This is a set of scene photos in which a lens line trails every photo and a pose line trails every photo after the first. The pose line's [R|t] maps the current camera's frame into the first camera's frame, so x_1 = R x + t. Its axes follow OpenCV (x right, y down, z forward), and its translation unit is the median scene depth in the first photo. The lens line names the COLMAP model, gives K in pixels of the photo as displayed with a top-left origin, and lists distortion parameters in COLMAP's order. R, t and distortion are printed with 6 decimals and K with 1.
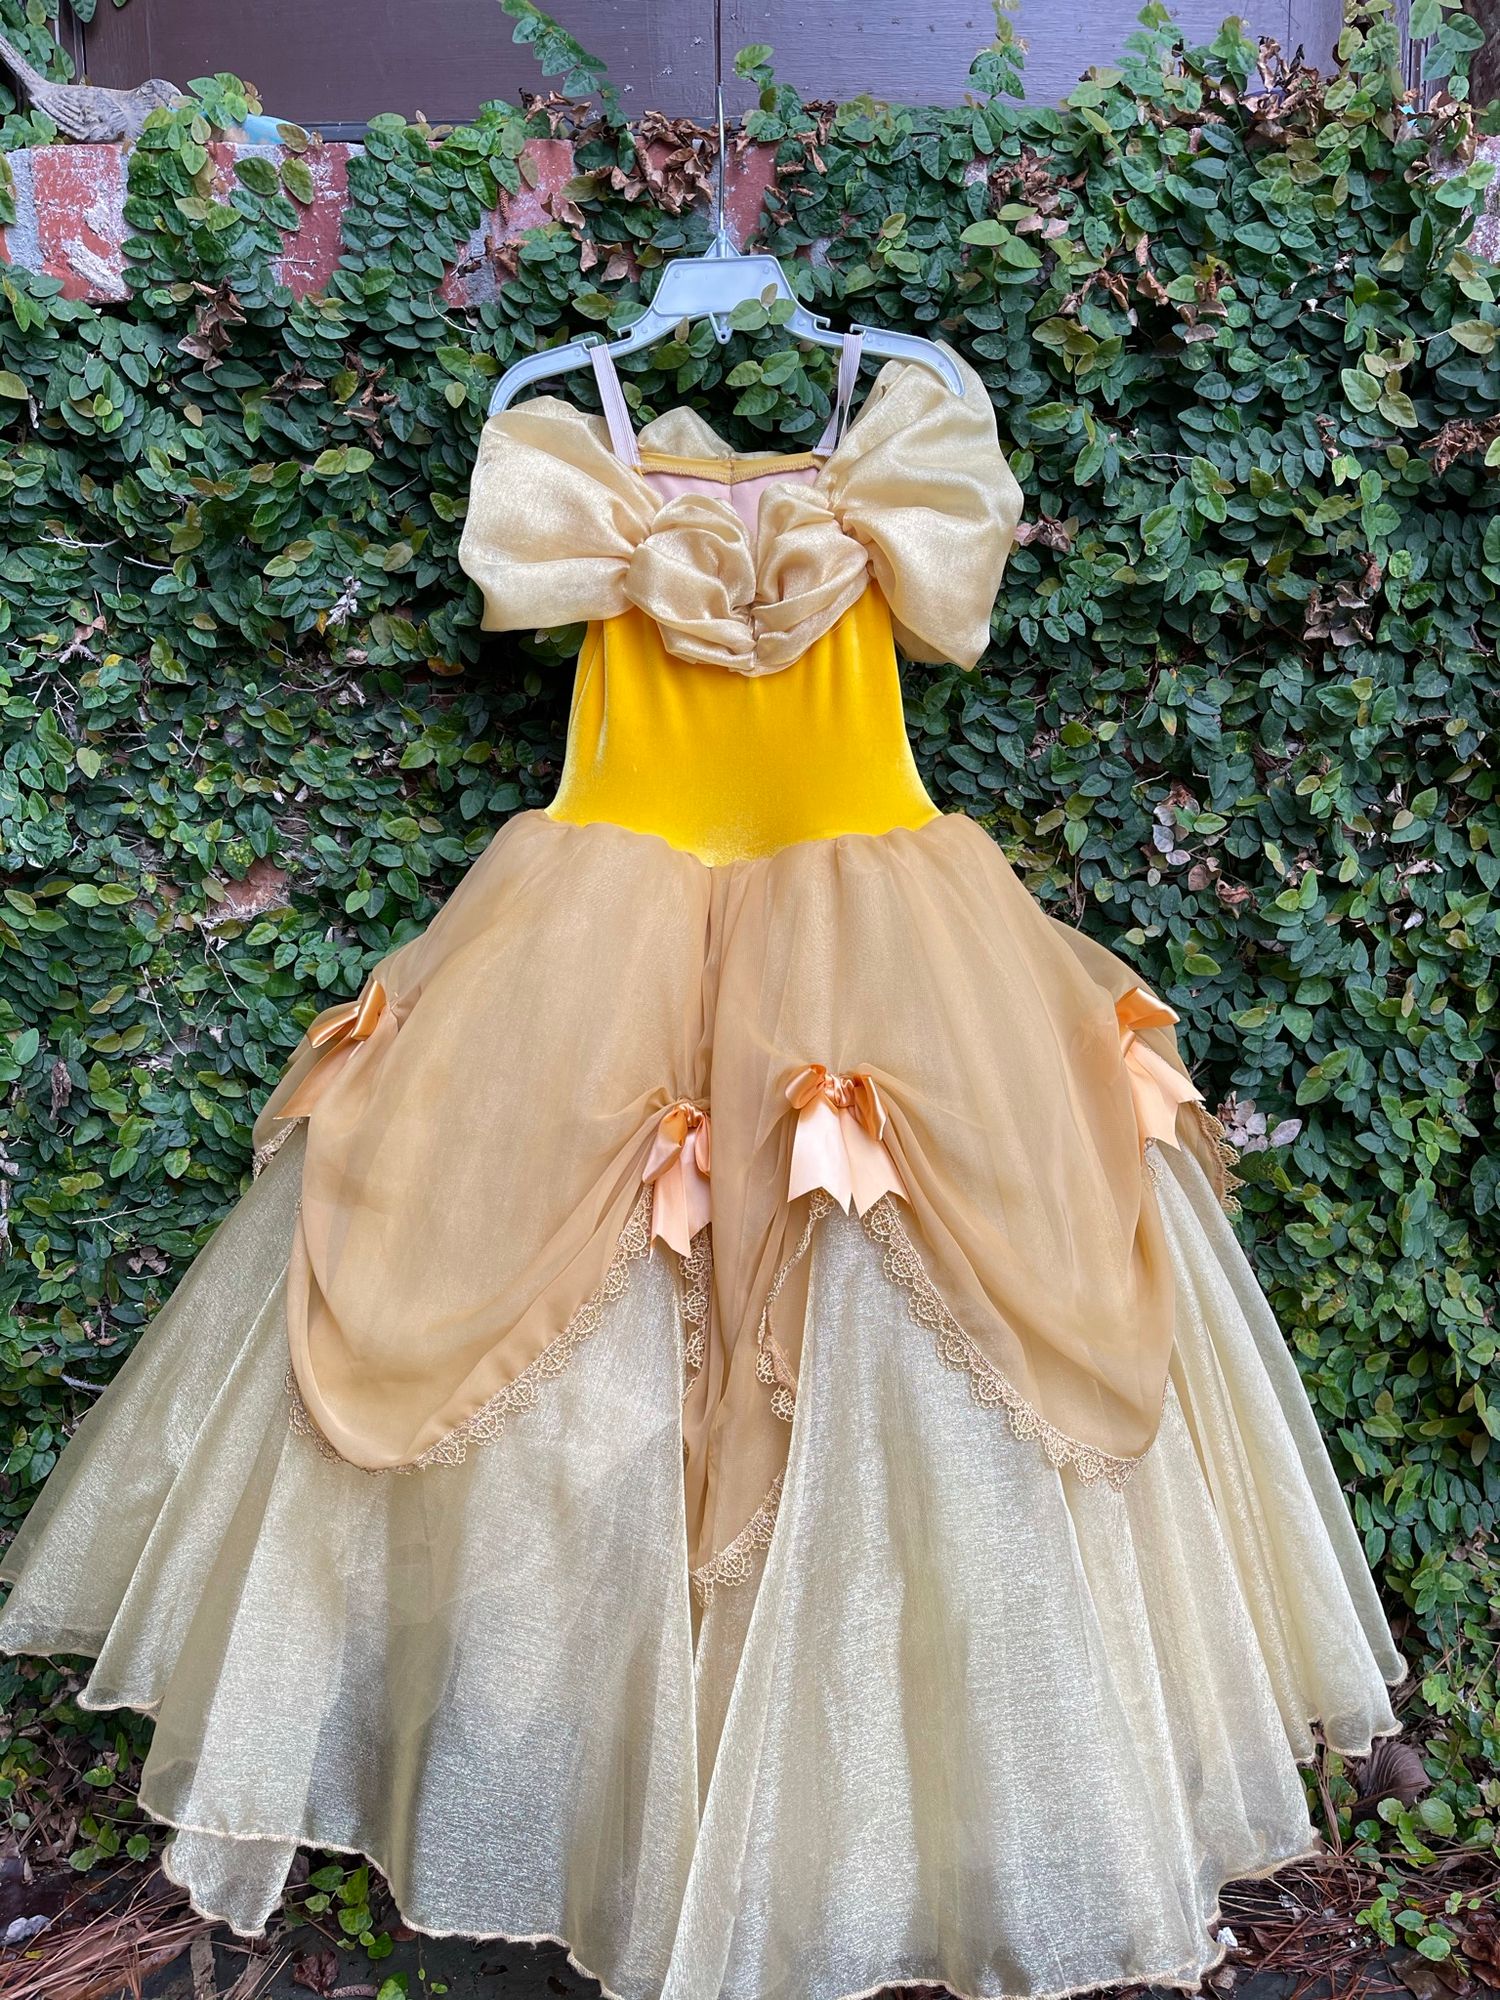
lens RADIAL K [[1523.5, 0, 742.7], [0, 1523.5, 999.5], [0, 0, 1]] dist [0.083794, -0.122163]
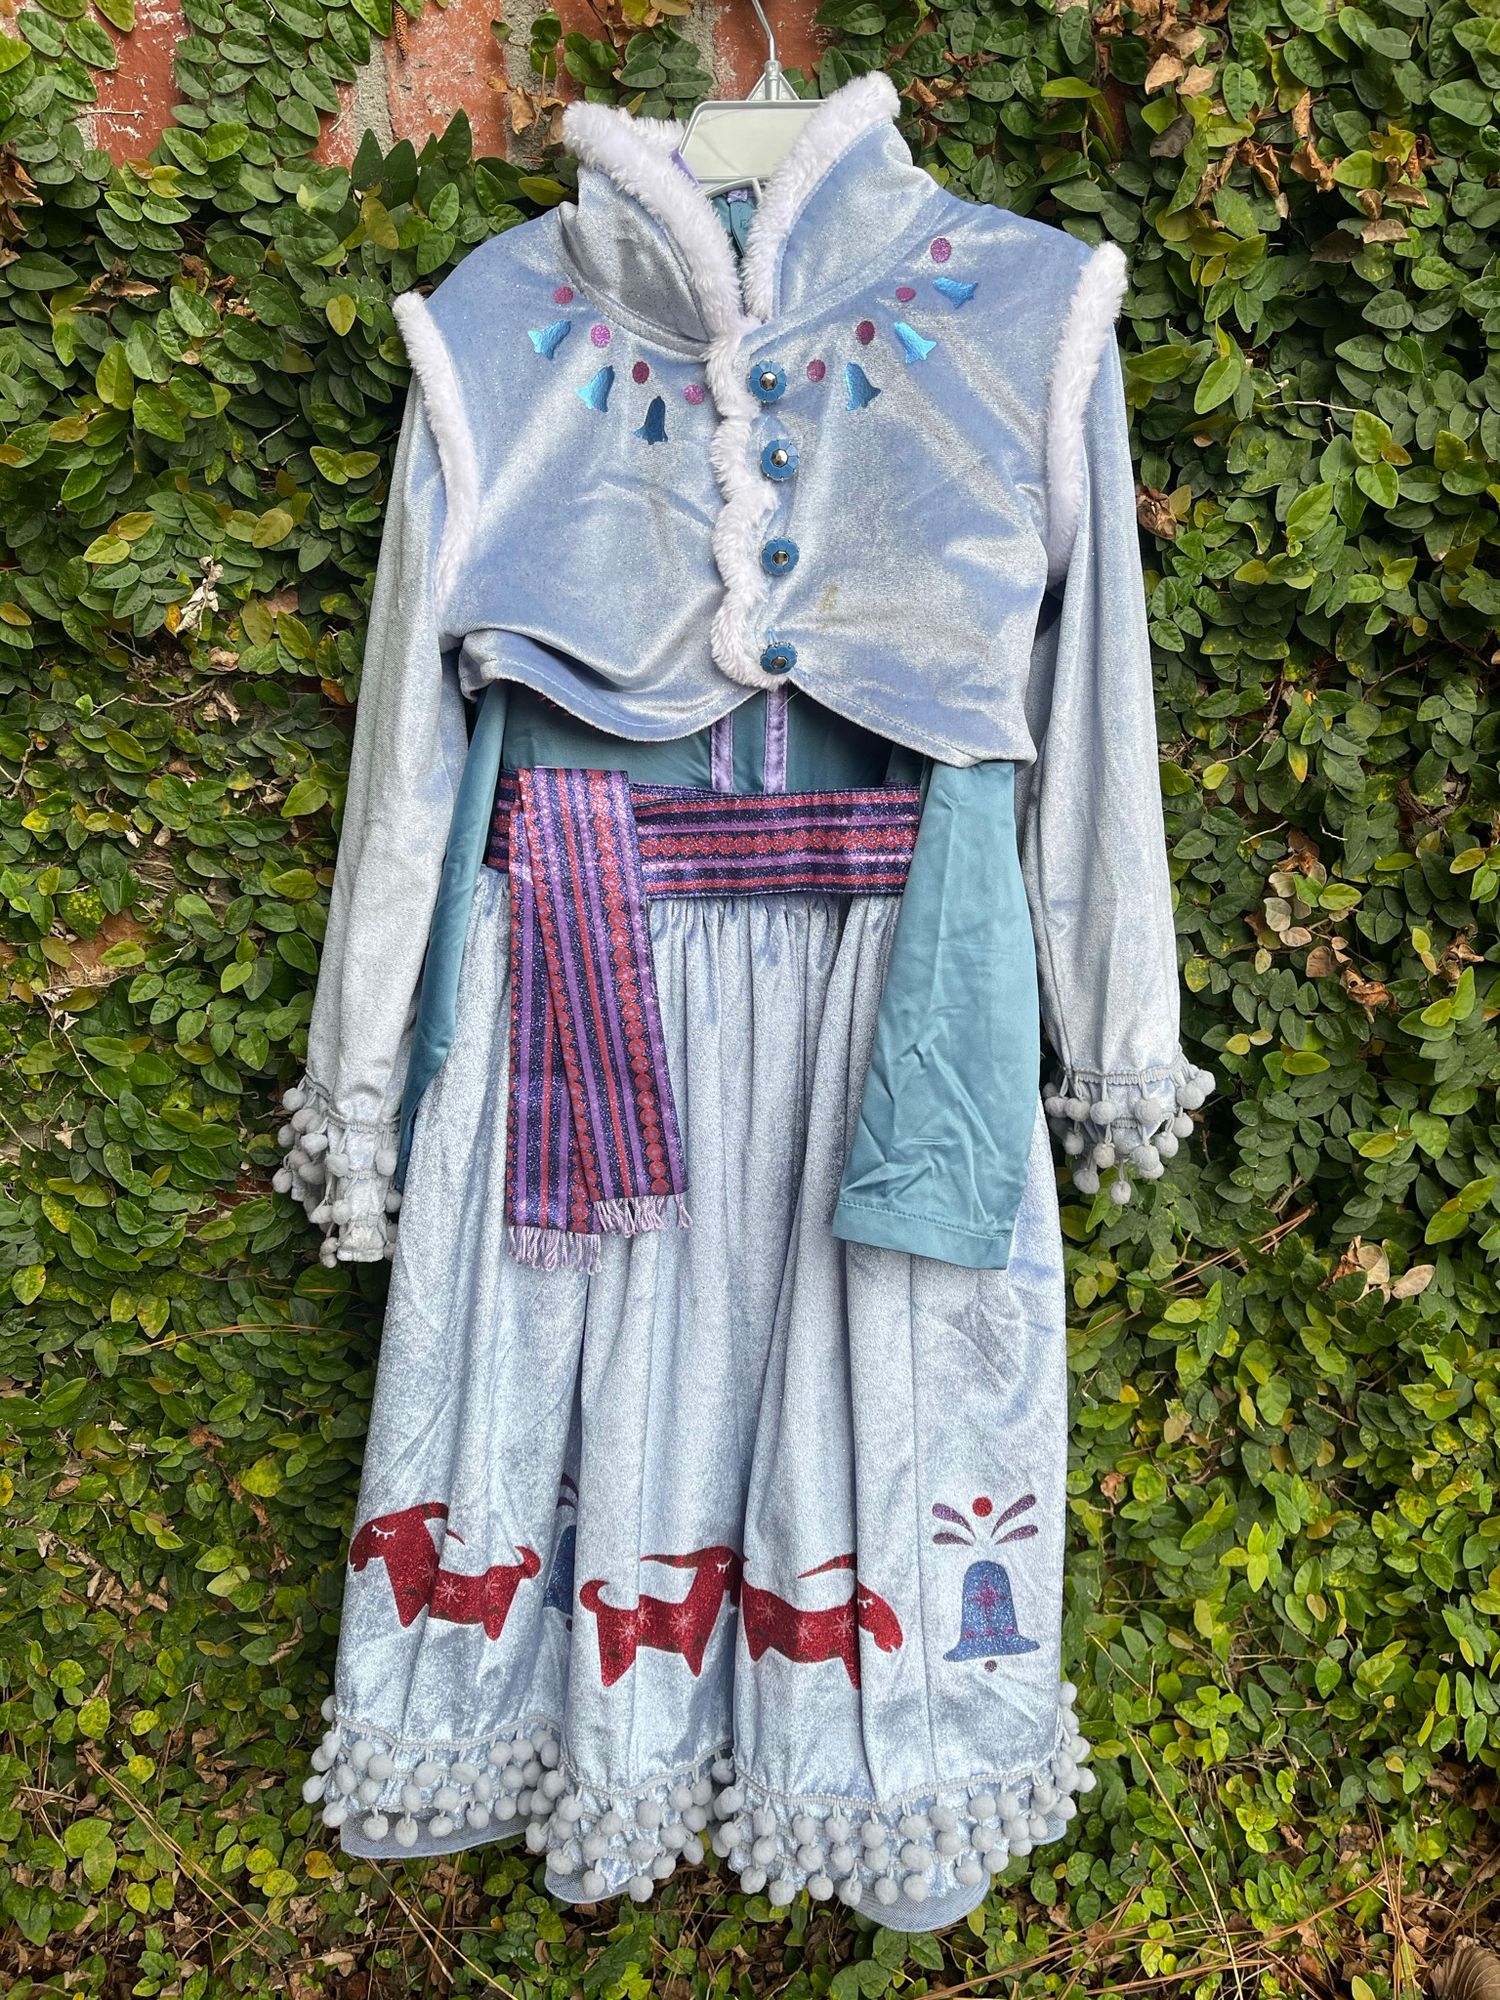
lens RADIAL K [[1523.5, 0, 747.7], [0, 1523.5, 1010.3], [0, 0, 1]] dist [0.083794, -0.122163]
pose [[0.999932, 0.008391, 0.008138, 0.000968], [-0.009378, 0.991471, 0.129991, -0.156851], [-0.006978, -0.130059, 0.991482, 0.231593]]
